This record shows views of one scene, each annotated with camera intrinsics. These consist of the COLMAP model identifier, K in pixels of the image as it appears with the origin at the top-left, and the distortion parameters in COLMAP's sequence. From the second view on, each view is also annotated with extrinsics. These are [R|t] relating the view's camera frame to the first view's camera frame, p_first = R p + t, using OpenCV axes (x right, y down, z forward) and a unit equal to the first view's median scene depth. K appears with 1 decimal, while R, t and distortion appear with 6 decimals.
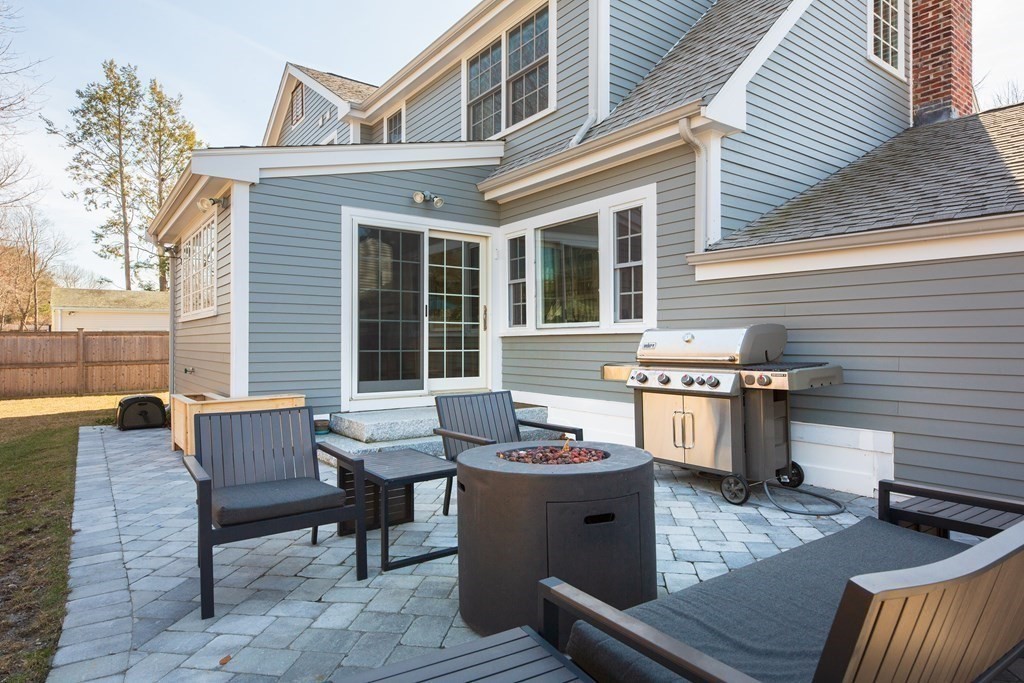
lens RADIAL K [[593.2, 0, 564.7], [0, 593.2, 345.1], [0, 0, 1]] dist [0.007009, 0.001169]
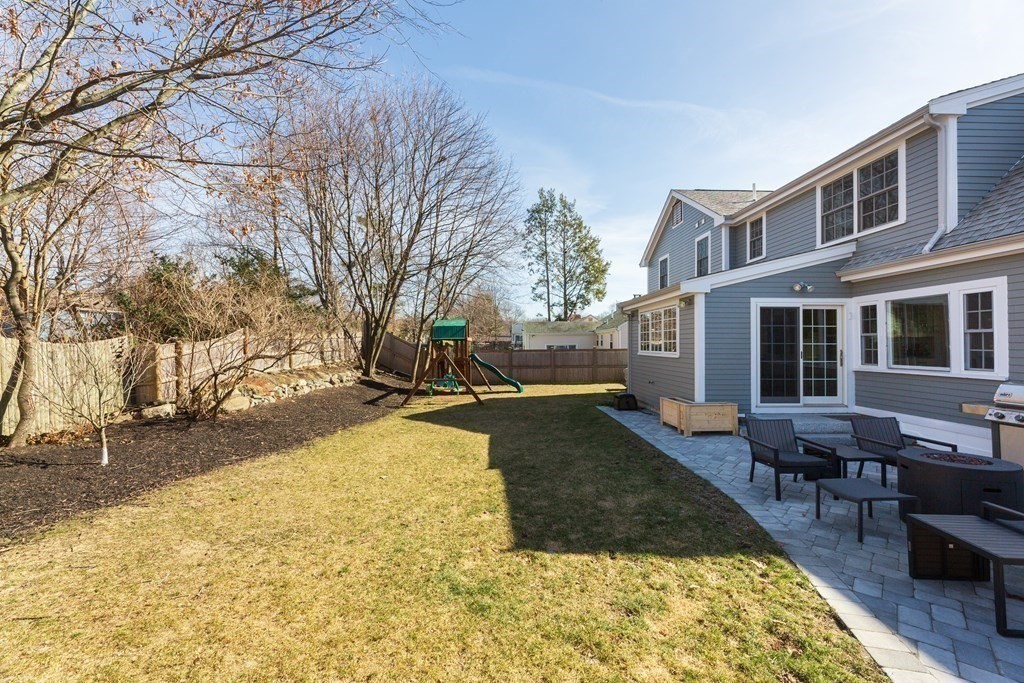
lens RADIAL K [[458.4, 0, 512.0], [0, 458.4, 341.5], [0, 0, 1]] dist [0.000396, 0.000634]
pose [[0.803380, -0.002189, -0.595462, -0.119493], [-0.000205, 0.999992, -0.003952, -0.088695], [0.595466, 0.003297, 0.803374, -0.490705]]
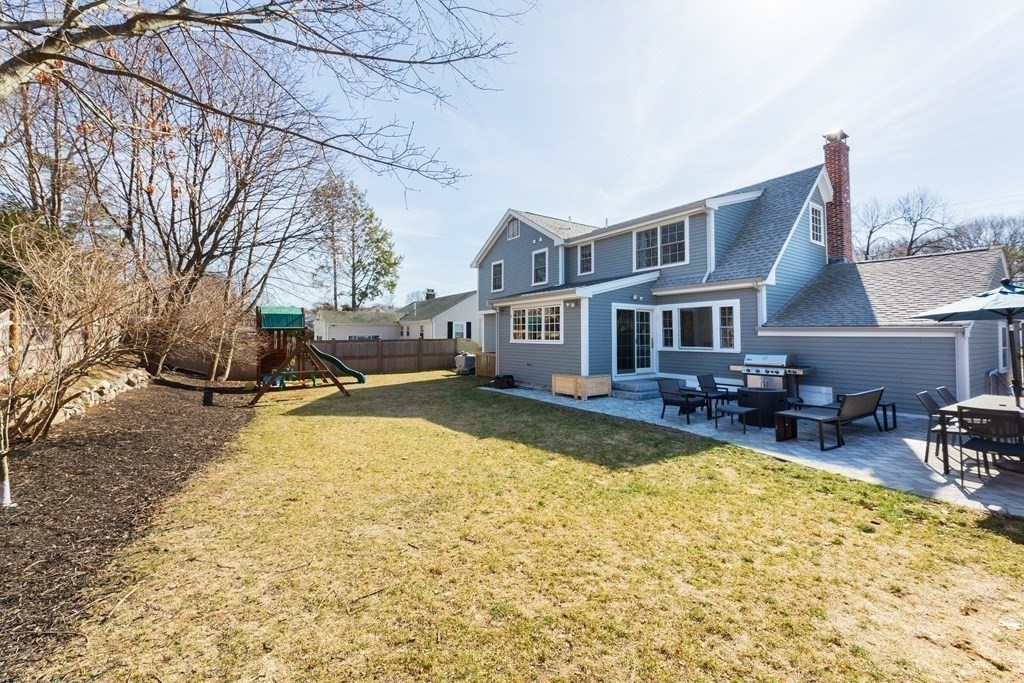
lens RADIAL K [[448.1, 0, 540.6], [0, 448.1, 320.7], [0, 0, 1]] dist [0.009276, 0.000187]
pose [[0.999981, 0.002876, -0.005530, -0.618795], [-0.003053, 0.999475, -0.032271, -0.081481], [0.005434, 0.032287, 0.999464, -0.895298]]
